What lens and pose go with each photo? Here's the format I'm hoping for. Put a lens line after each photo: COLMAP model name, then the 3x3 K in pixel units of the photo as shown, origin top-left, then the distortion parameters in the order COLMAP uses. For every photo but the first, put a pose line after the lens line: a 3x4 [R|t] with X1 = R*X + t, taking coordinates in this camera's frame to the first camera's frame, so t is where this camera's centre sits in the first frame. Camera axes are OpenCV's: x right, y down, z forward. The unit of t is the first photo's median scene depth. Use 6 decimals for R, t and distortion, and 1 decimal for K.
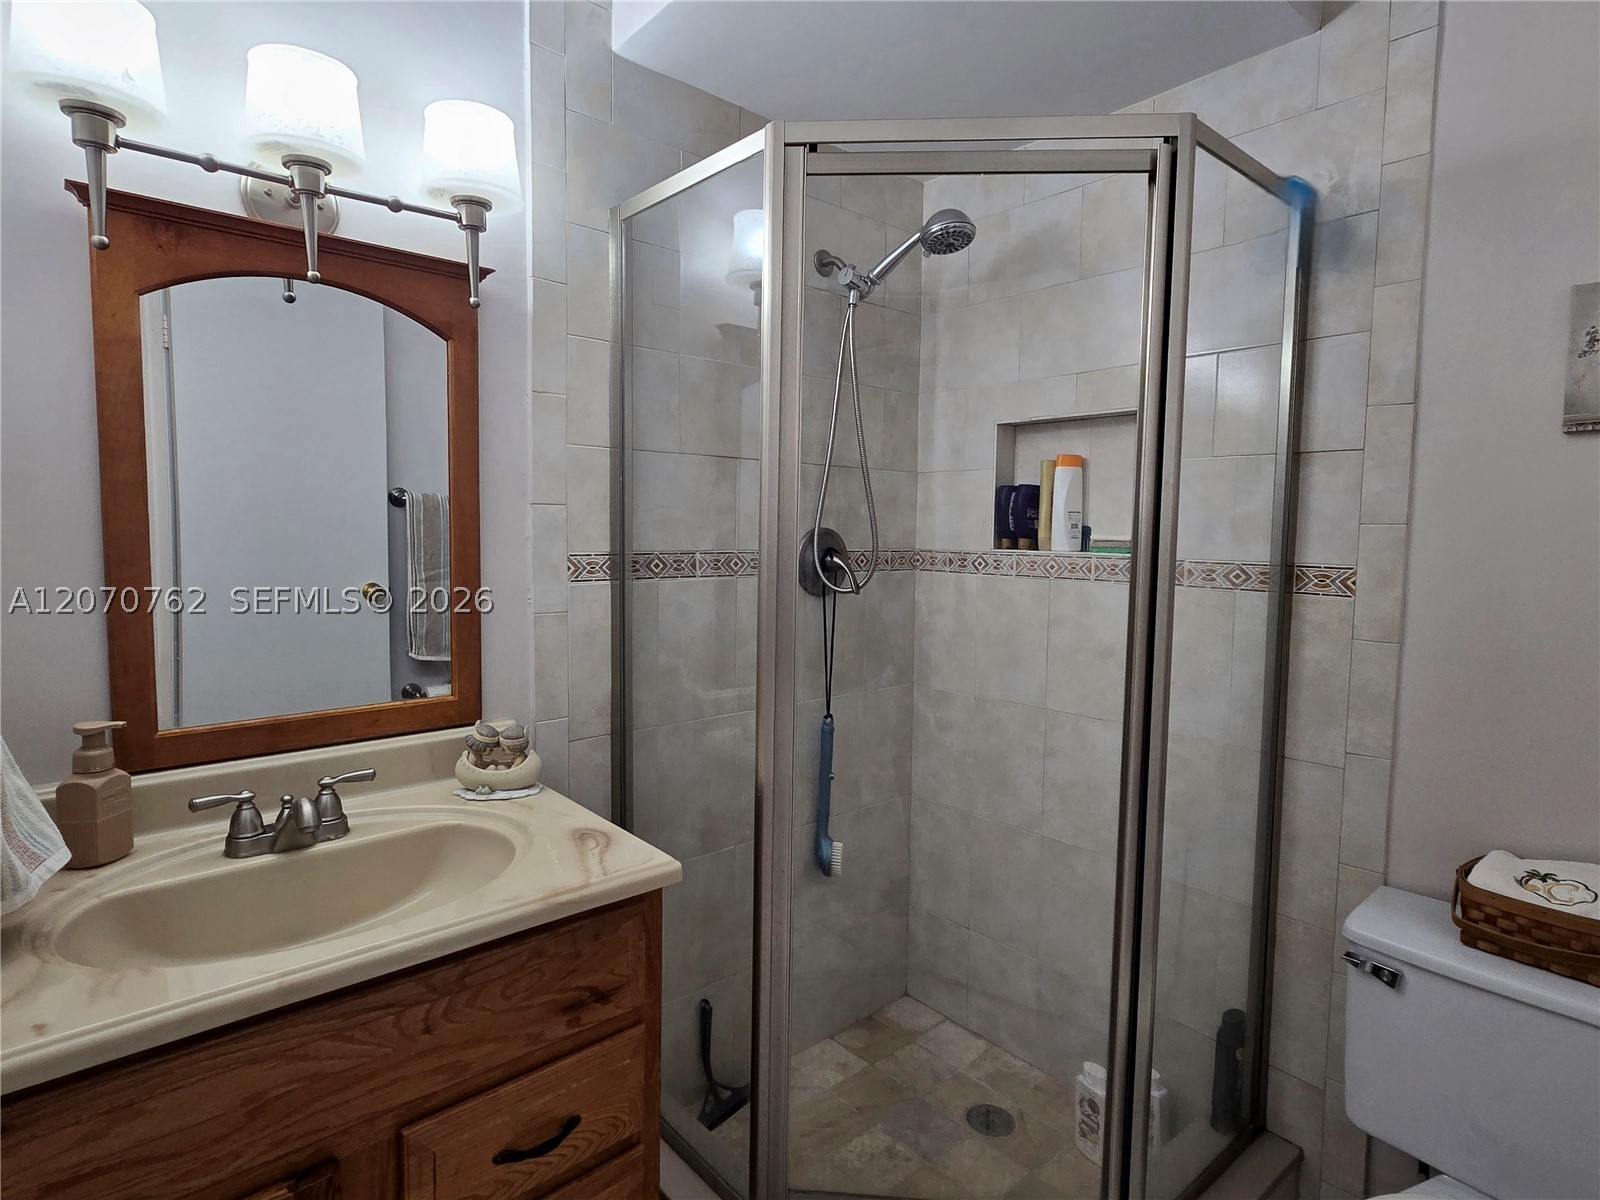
lens RADIAL K [[845.9, 0, 796.0], [0, 845.9, 586.8], [0, 0, 1]] dist [-0.002500, -0.000426]
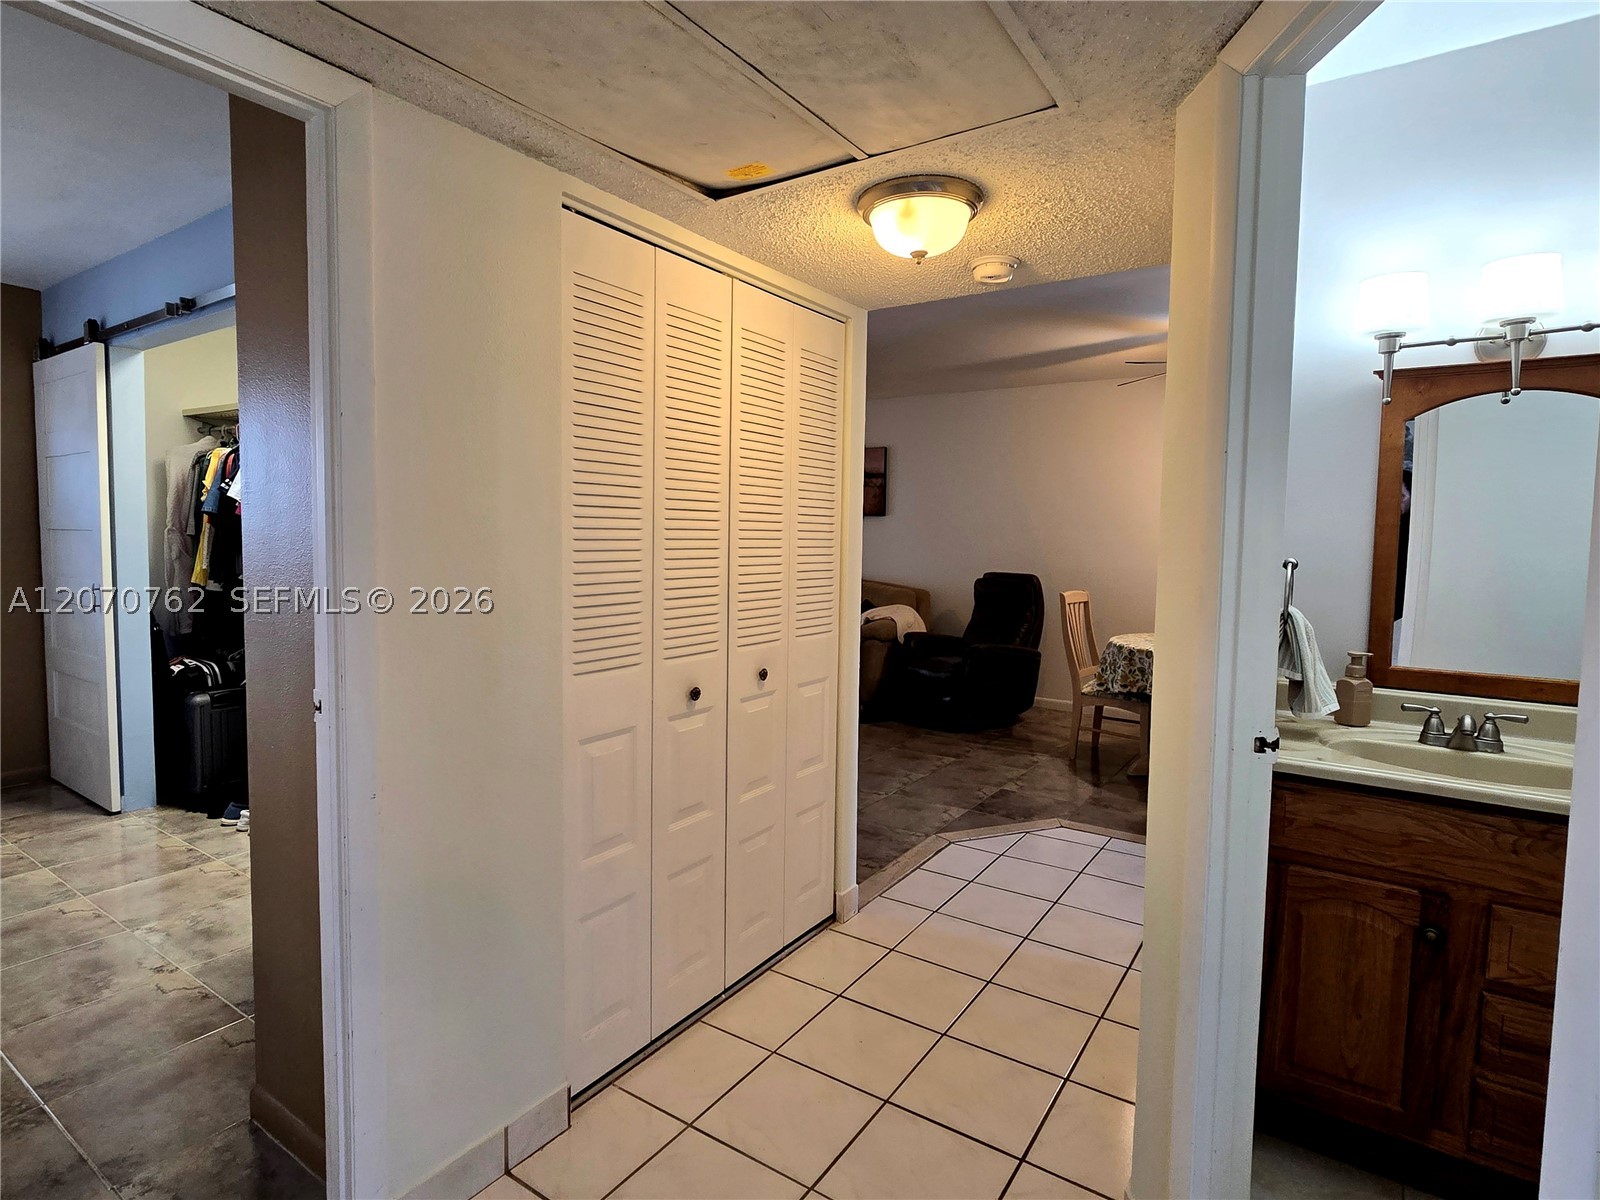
lens RADIAL K [[845.9, 0, 796.0], [0, 845.9, 586.8], [0, 0, 1]] dist [-0.002500, -0.000426]
pose [[0.260001, 0.060173, -0.963732, 0.669241], [-0.080167, 0.995956, 0.040557, 0.039590], [0.962275, 0.066714, 0.263773, -0.734096]]
